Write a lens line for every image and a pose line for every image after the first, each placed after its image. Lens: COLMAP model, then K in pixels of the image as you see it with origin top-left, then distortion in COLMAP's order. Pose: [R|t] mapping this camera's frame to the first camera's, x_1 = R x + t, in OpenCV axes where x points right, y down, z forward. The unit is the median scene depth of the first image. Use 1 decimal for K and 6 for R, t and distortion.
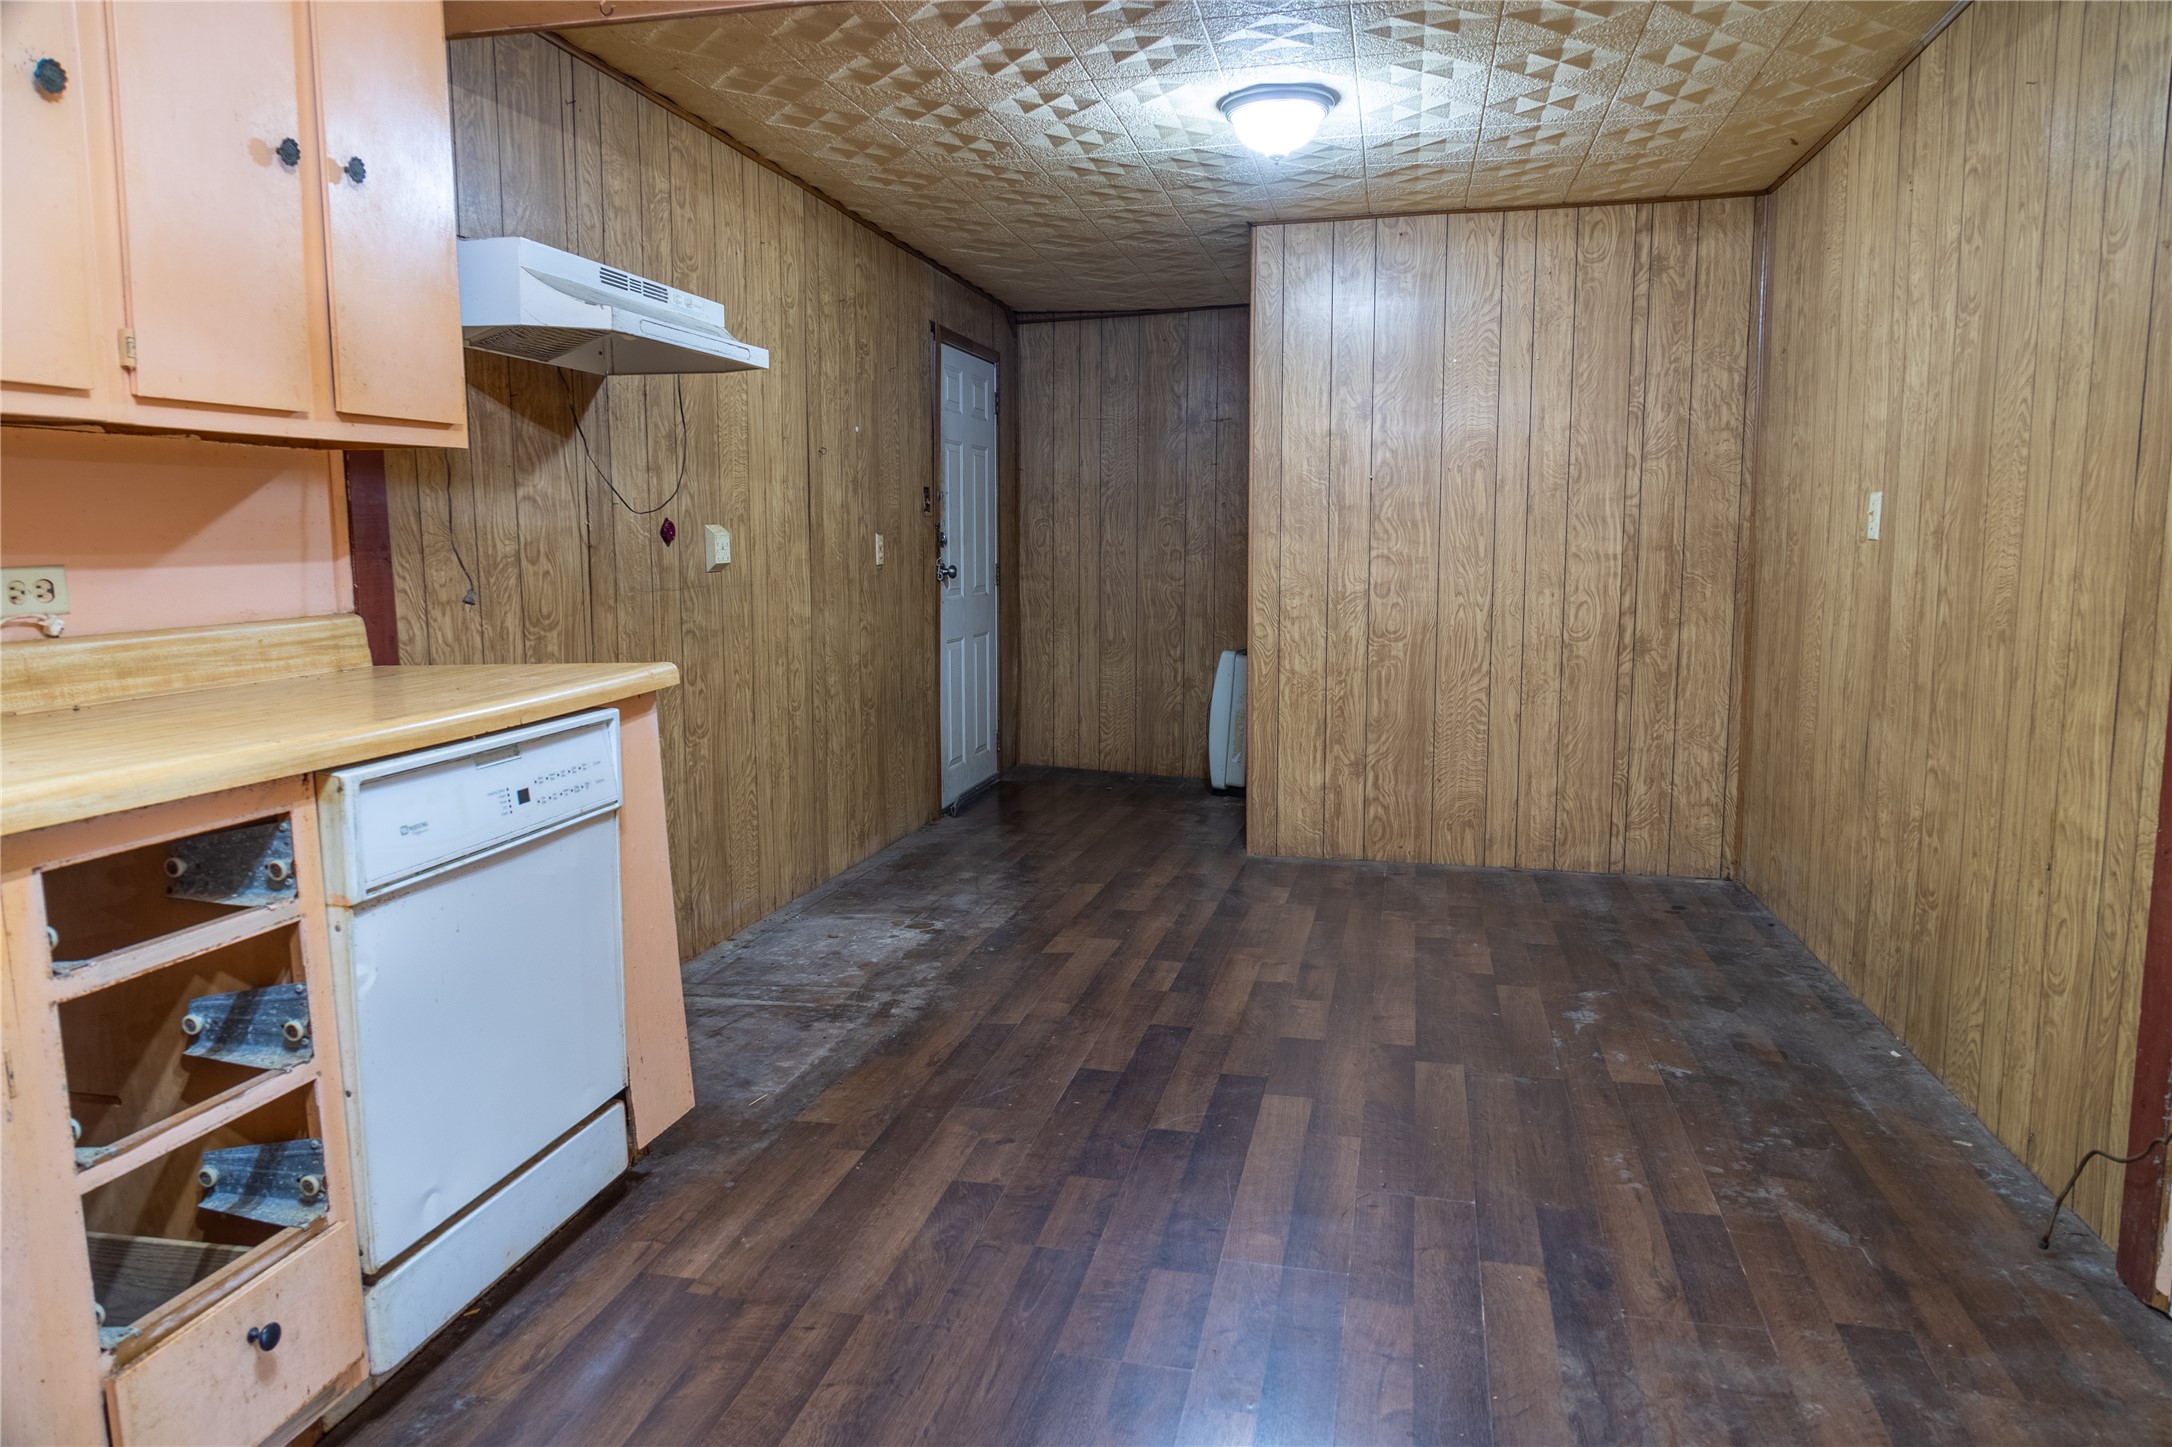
lens RADIAL K [[1427.4, 0, 1079.2], [0, 1427.4, 730.0], [0, 0, 1]] dist [0.001027, 0.001903]
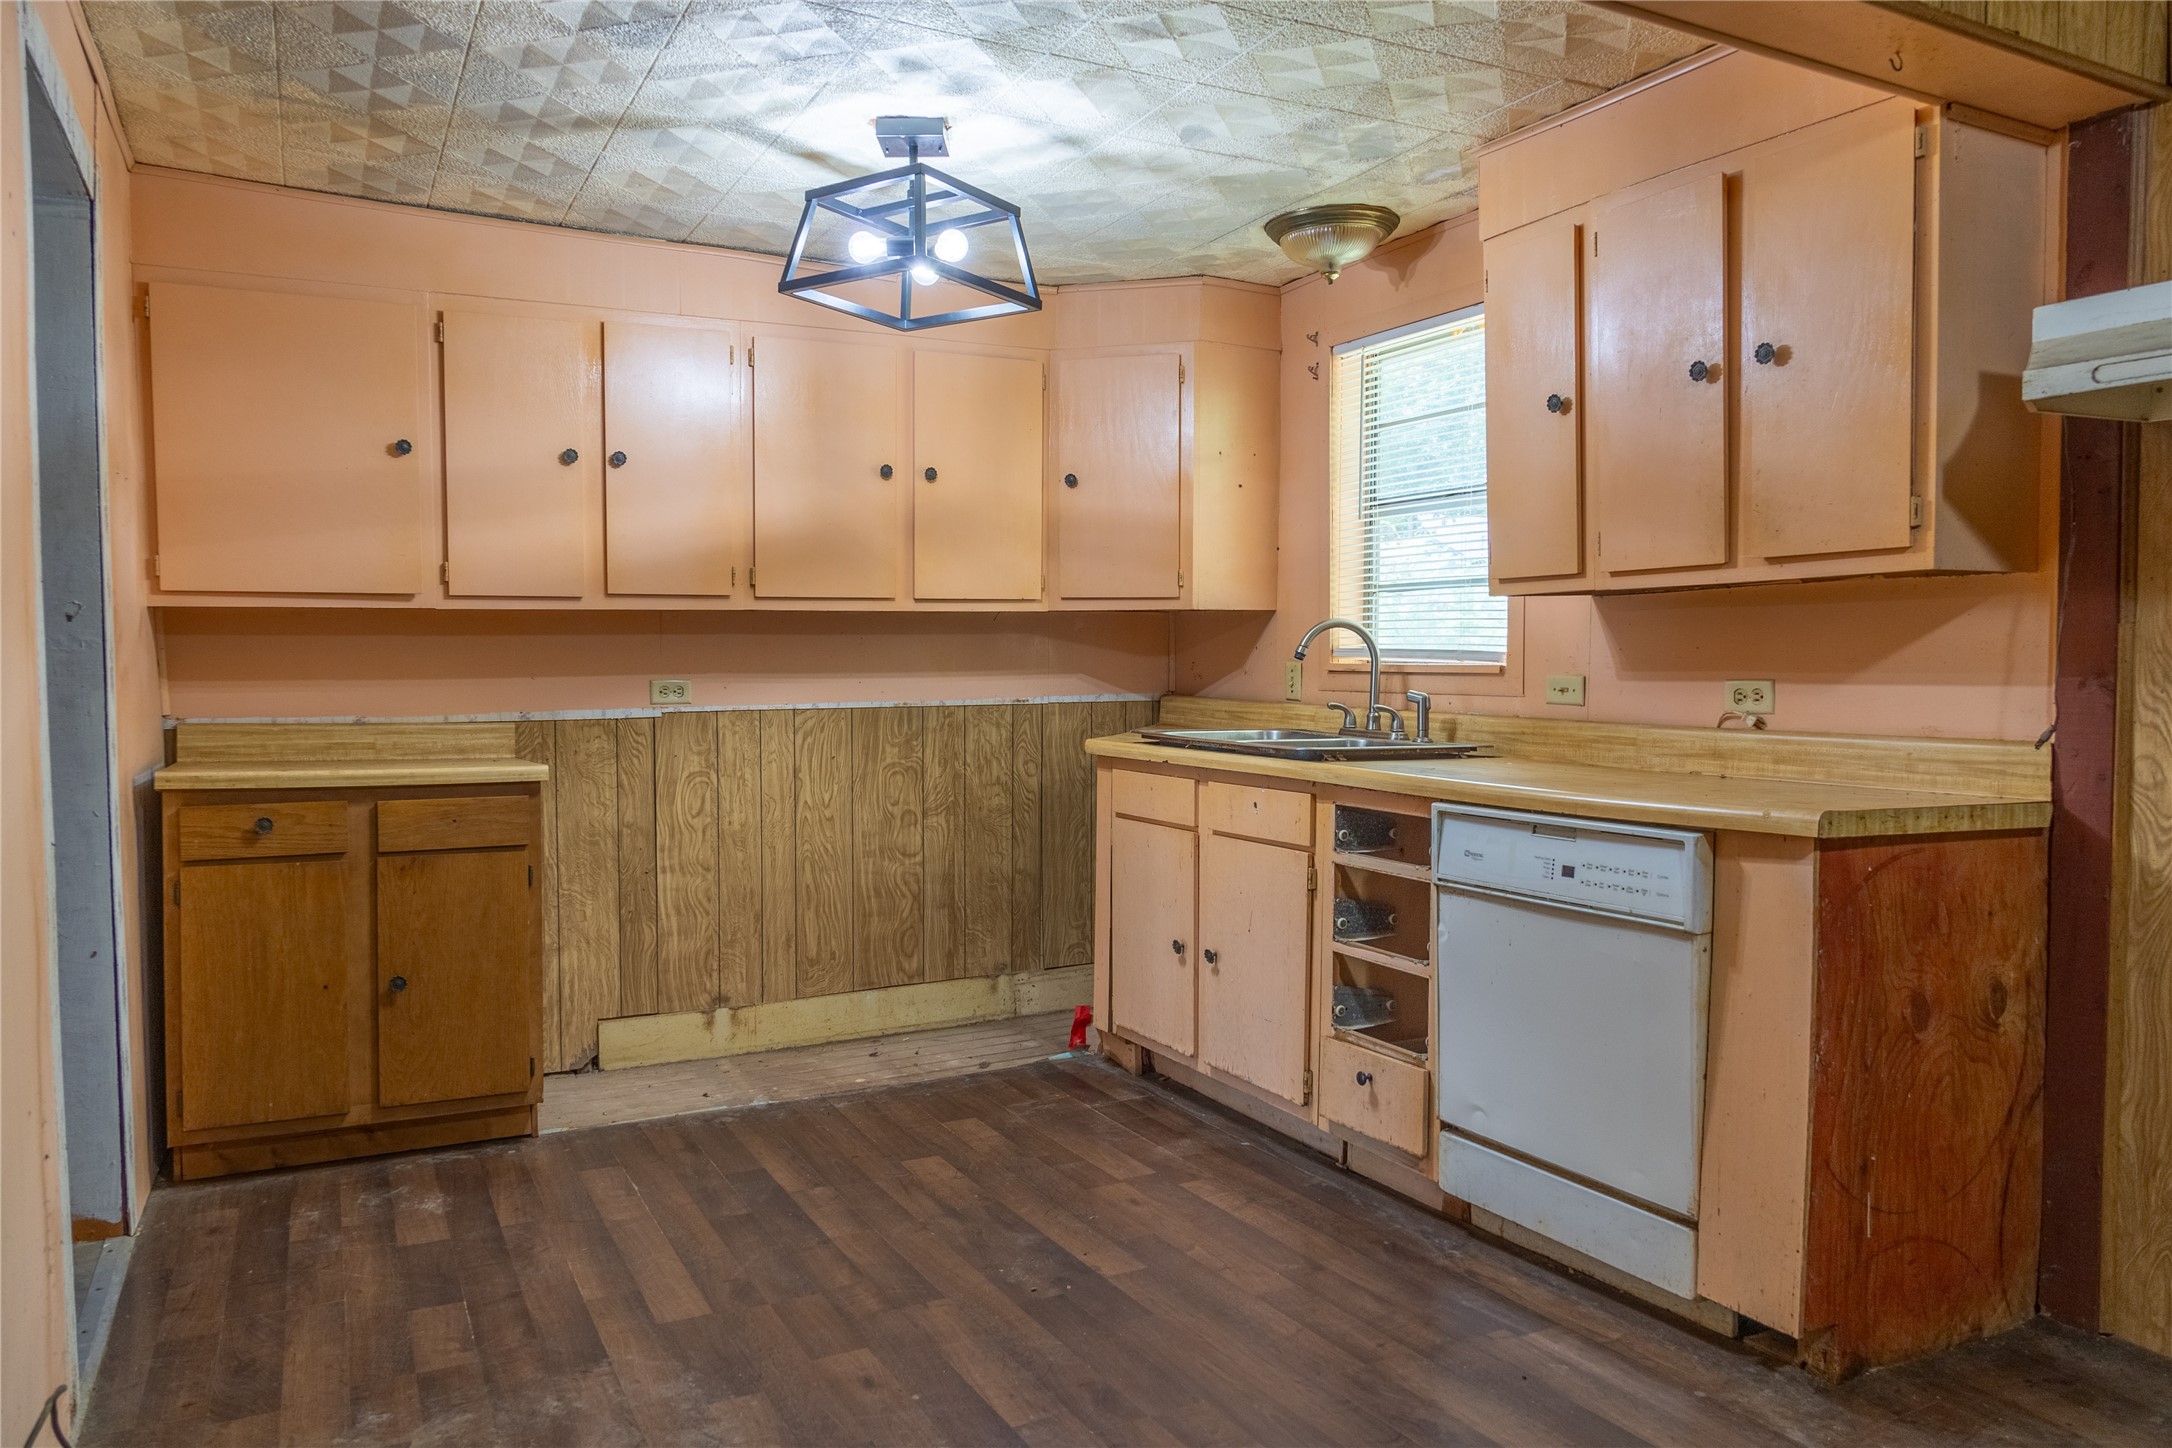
lens RADIAL K [[1427.4, 0, 1079.2], [0, 1427.4, 730.5], [0, 0, 1]] dist [0.001027, 0.001903]
pose [[-0.753136, 0.043135, -0.656449, 0.680882], [-0.082271, 0.983839, 0.159036, -0.218087], [0.652700, 0.173783, -0.737416, 1.495907]]
